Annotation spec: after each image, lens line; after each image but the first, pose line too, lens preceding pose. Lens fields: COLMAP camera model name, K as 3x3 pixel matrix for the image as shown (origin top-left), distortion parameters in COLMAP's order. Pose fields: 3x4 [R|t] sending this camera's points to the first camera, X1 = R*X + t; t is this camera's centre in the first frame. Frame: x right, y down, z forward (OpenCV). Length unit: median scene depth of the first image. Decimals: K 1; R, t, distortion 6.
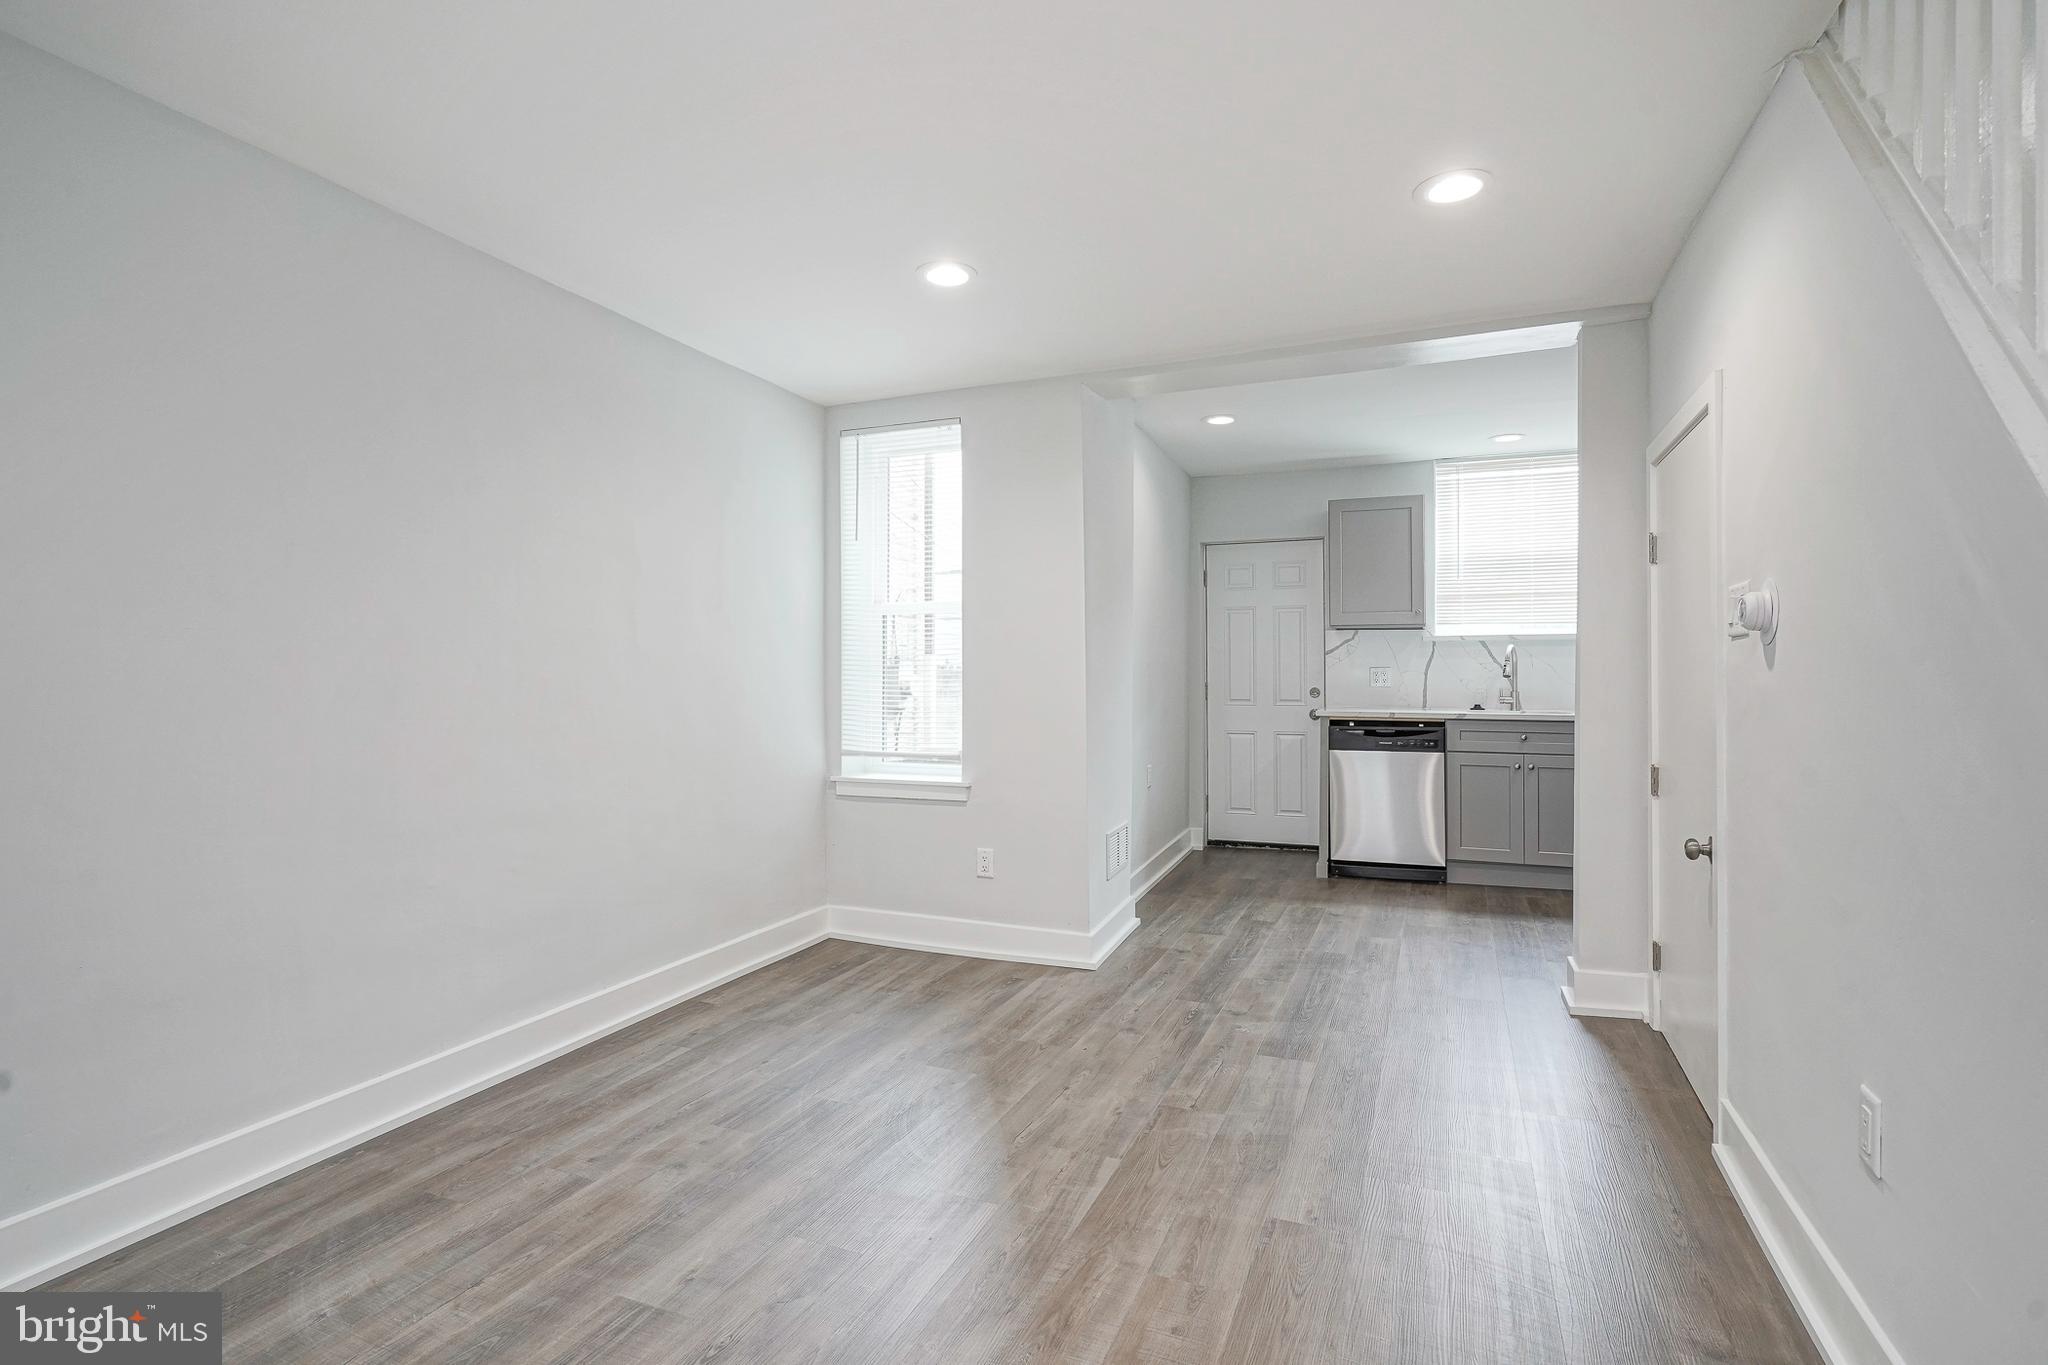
lens RADIAL K [[1001.2, 0, 1031.2], [0, 1001.2, 667.0], [0, 0, 1]] dist [-0.007737, 0.003283]
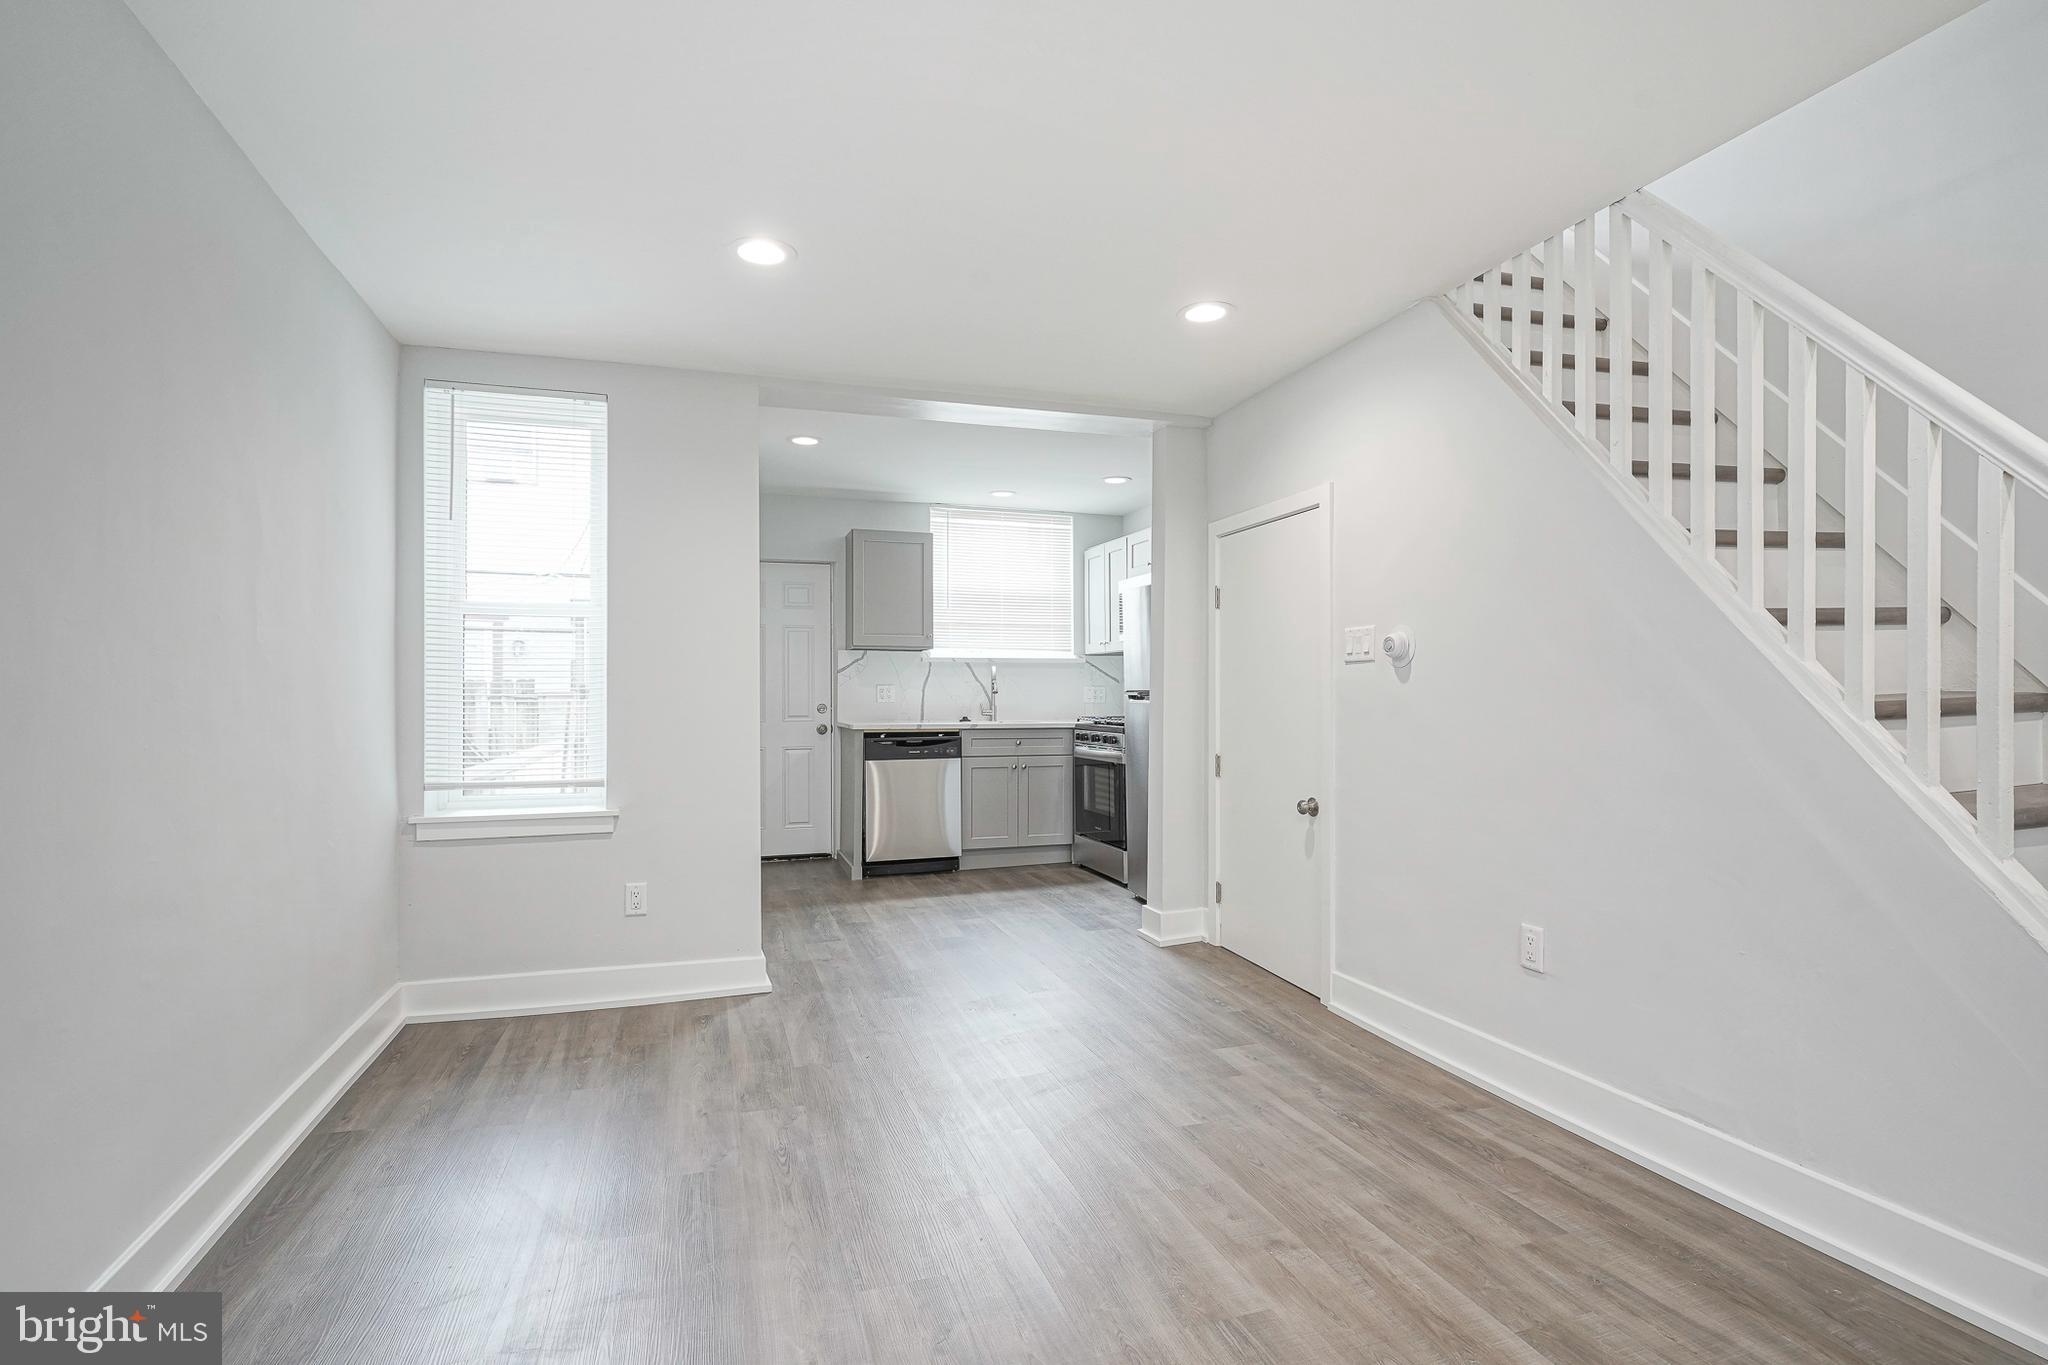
lens RADIAL K [[1001.2, 0, 1025.9], [0, 1001.2, 683.0], [0, 0, 1]] dist [-0.007737, 0.003283]
pose [[0.753268, 0.007680, 0.657669, -0.338662], [-0.004012, 0.999967, -0.007082, 0.007443], [-0.657702, 0.002696, 0.753273, 0.090998]]
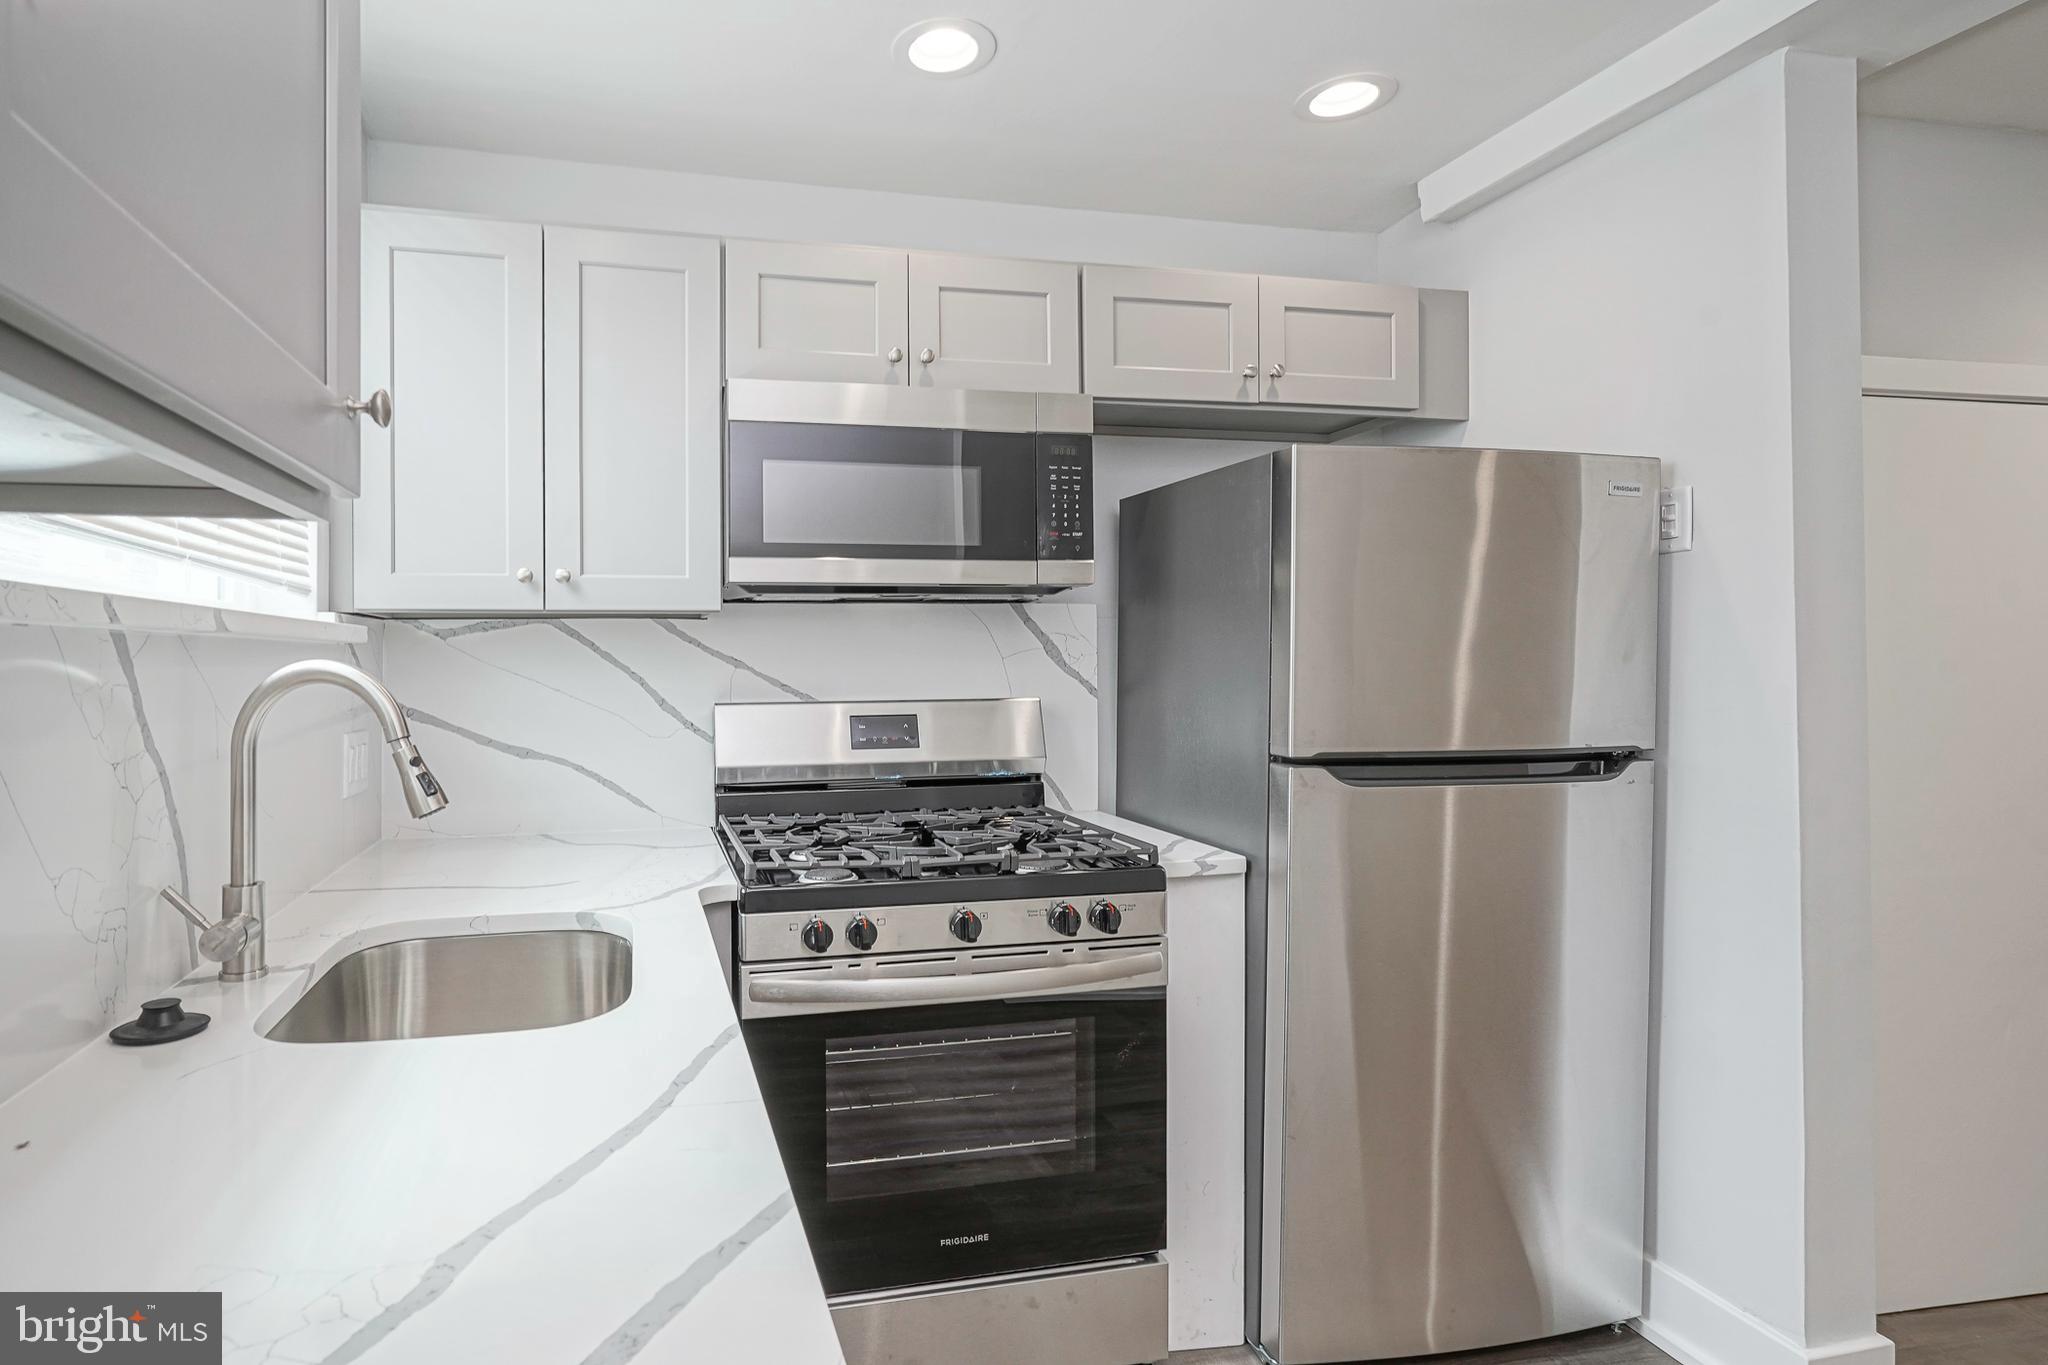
lens RADIAL K [[1001.2, 0, 933.9], [0, 1001.2, 666.8], [0, 0, 1]] dist [-0.007737, 0.003283]
pose [[-0.552135, 0.003897, 0.833746, 0.292436], [0.001576, 0.999992, -0.003631, -0.023477], [-0.833753, -0.000691, -0.552137, 1.218879]]
